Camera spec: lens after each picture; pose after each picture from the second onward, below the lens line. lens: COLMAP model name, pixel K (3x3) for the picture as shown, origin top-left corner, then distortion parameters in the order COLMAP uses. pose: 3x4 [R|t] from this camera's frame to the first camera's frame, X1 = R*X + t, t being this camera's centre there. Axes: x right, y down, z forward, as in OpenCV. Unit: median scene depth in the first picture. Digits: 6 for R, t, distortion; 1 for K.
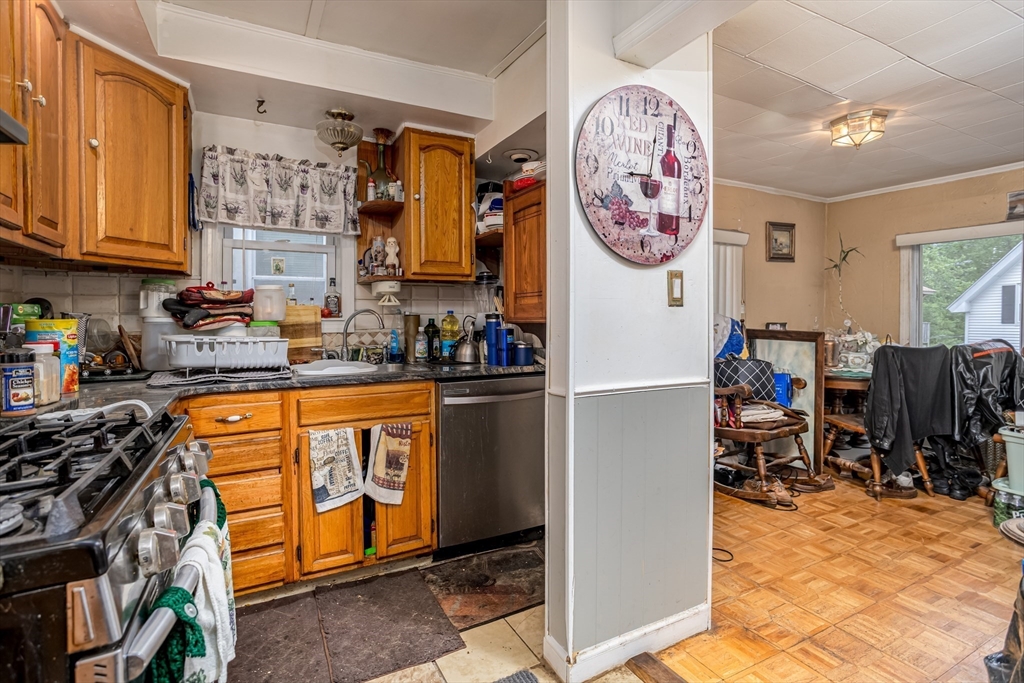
lens RADIAL K [[500.1, 0, 512.0], [0, 500.1, 322.7], [0, 0, 1]] dist [-0.060716, 0.043476]
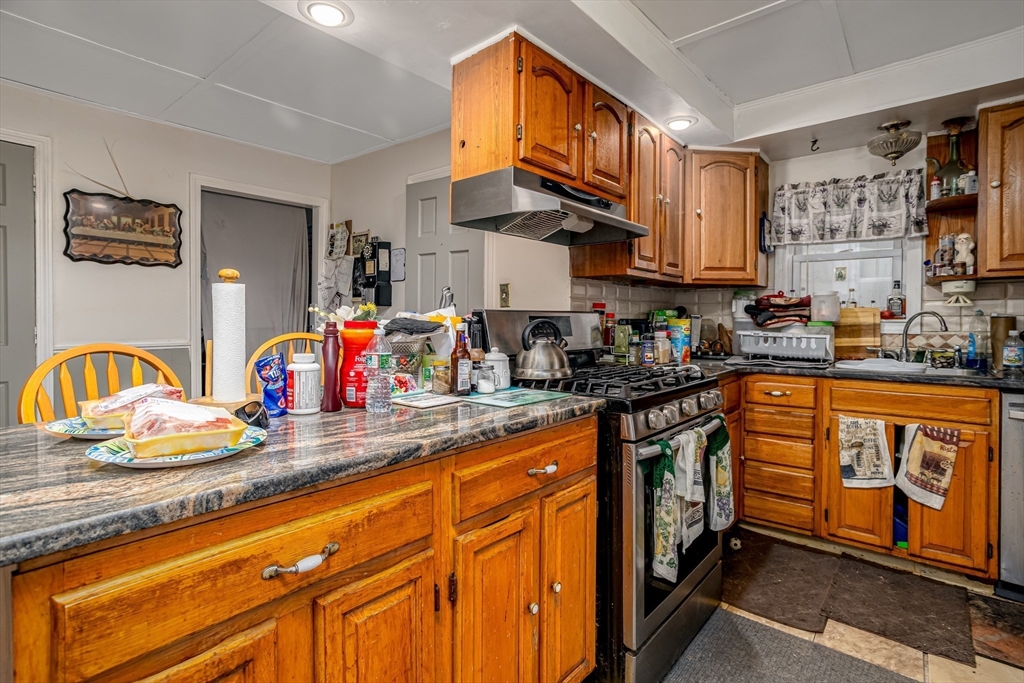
lens RADIAL K [[500.1, 0, 512.0], [0, 500.1, 322.7], [0, 0, 1]] dist [-0.060716, 0.043476]
pose [[0.372024, 0.011886, -0.928147, 0.352335], [-0.013806, 0.999878, 0.007271, 0.001071], [0.928120, 0.010109, 0.372143, -0.148123]]
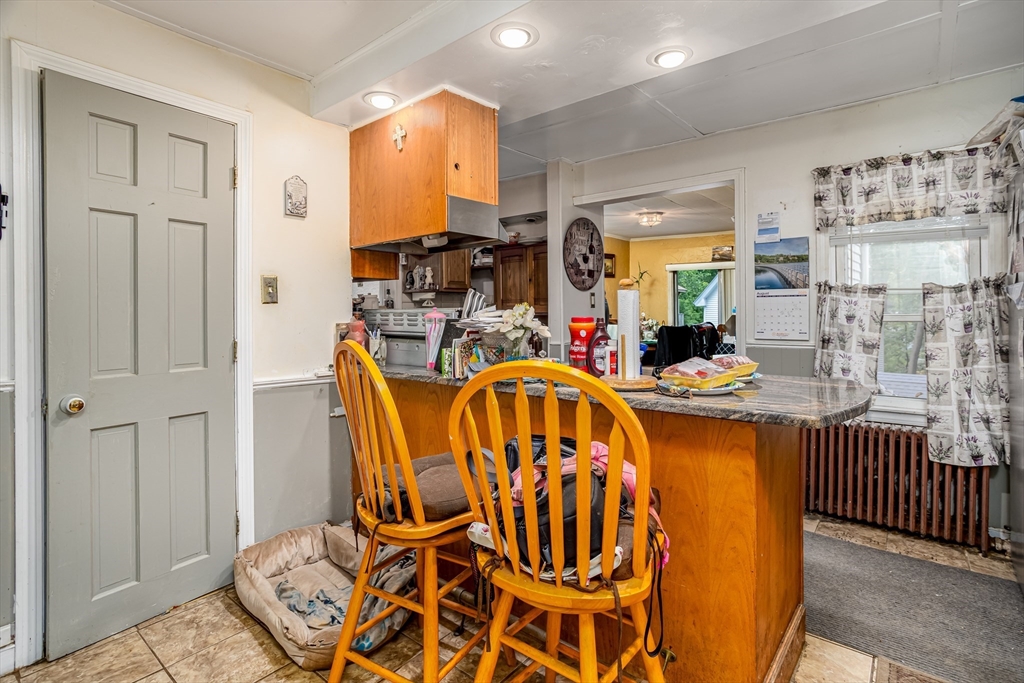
lens RADIAL K [[500.1, 0, 512.0], [0, 500.1, 322.7], [0, 0, 1]] dist [-0.060716, 0.043476]
pose [[0.930838, -0.014064, 0.365162, -0.724049], [0.009914, 0.999863, 0.013238, 0.004311], [-0.365298, -0.008703, 0.930850, -0.874880]]
